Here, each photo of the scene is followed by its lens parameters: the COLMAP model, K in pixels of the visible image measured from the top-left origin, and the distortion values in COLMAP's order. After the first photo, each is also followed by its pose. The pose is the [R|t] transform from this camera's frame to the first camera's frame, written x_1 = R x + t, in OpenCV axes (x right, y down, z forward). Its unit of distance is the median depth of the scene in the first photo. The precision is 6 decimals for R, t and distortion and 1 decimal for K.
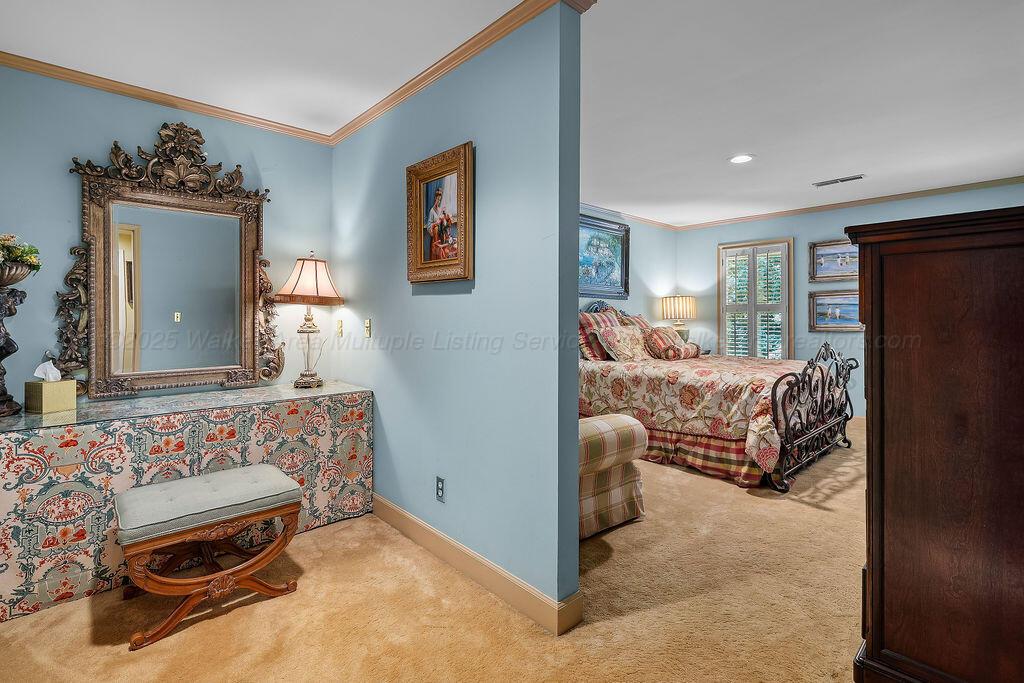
lens RADIAL K [[471.5, 0, 522.7], [0, 471.5, 320.8], [0, 0, 1]] dist [-0.000055, -0.000132]
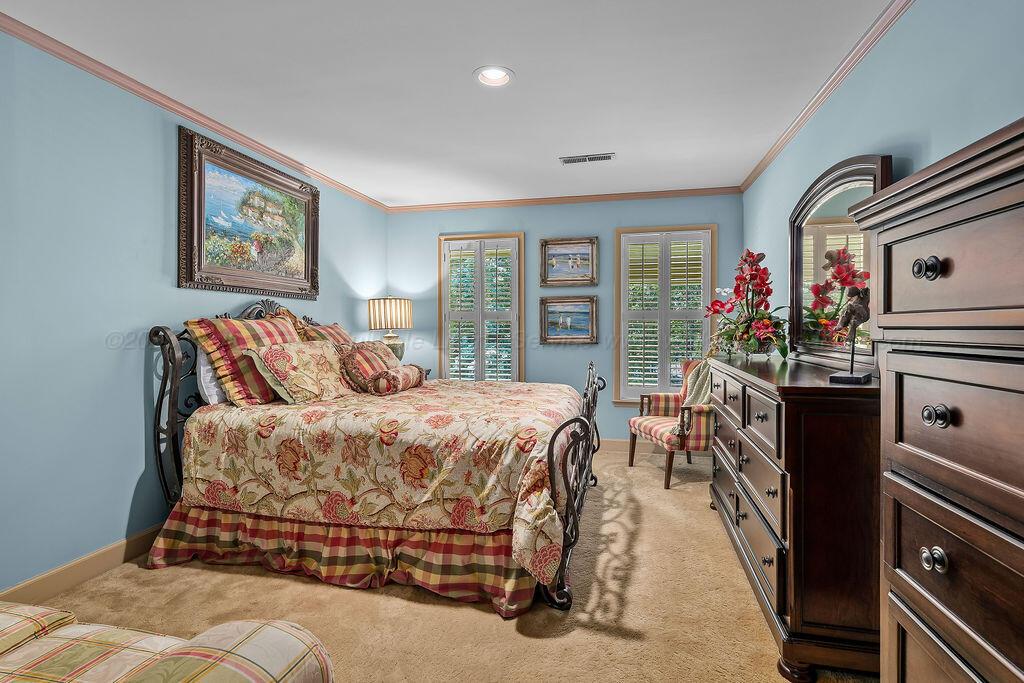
lens RADIAL K [[491.8, 0, 514.3], [0, 491.8, 334.5], [0, 0, 1]] dist [0.002365, 0.000293]
pose [[0.837878, -0.007860, 0.545800, 0.102931], [0.002280, 0.999938, 0.010901, -0.004991], [-0.545852, -0.007889, 0.837844, 0.354940]]
